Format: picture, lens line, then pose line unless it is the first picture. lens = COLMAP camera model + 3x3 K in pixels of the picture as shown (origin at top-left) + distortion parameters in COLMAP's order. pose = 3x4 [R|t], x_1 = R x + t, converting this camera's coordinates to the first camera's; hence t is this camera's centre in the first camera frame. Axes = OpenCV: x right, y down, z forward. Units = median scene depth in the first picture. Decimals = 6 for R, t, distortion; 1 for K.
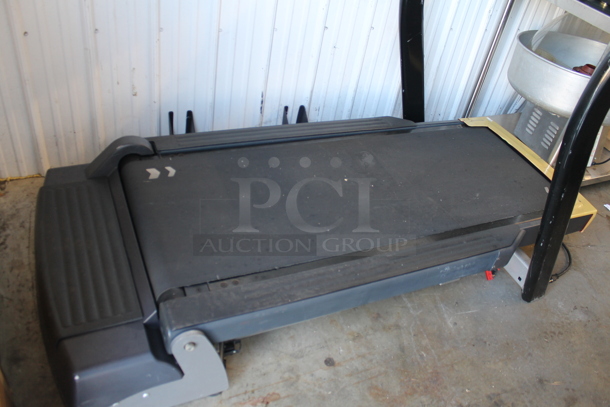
lens RADIAL K [[513.0, 0, 305.0], [0, 513.0, 203.5], [0, 0, 1]] dist [-0.152197, 0.115795]
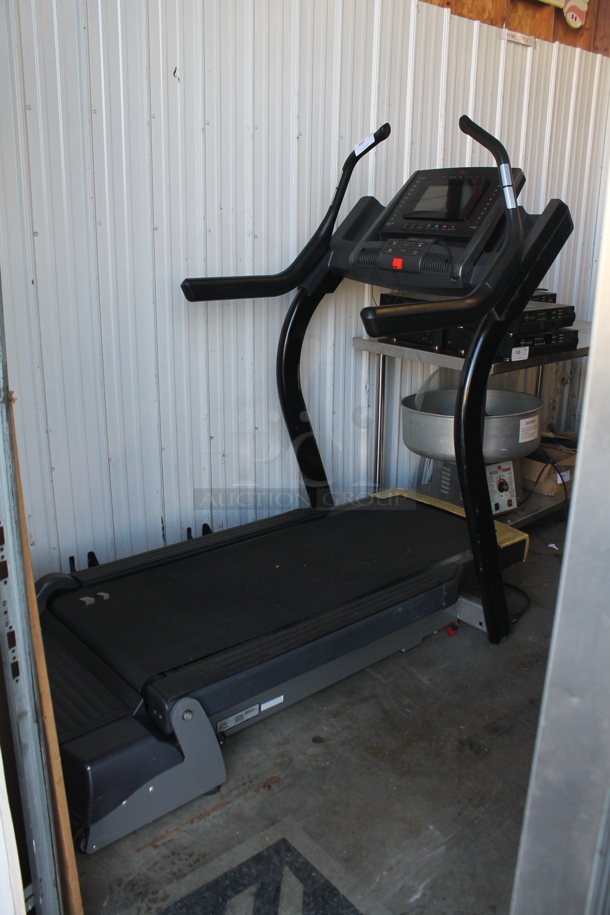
lens RADIAL K [[769.5, 0, 283.7], [0, 769.5, 458.3], [0, 0, 1]] dist [-0.152197, 0.115795]
pose [[0.953383, -0.225911, 0.200060, -0.164617], [0.281975, 0.903060, -0.323996, 0.259950], [-0.107472, 0.365304, 0.924663, -0.463305]]
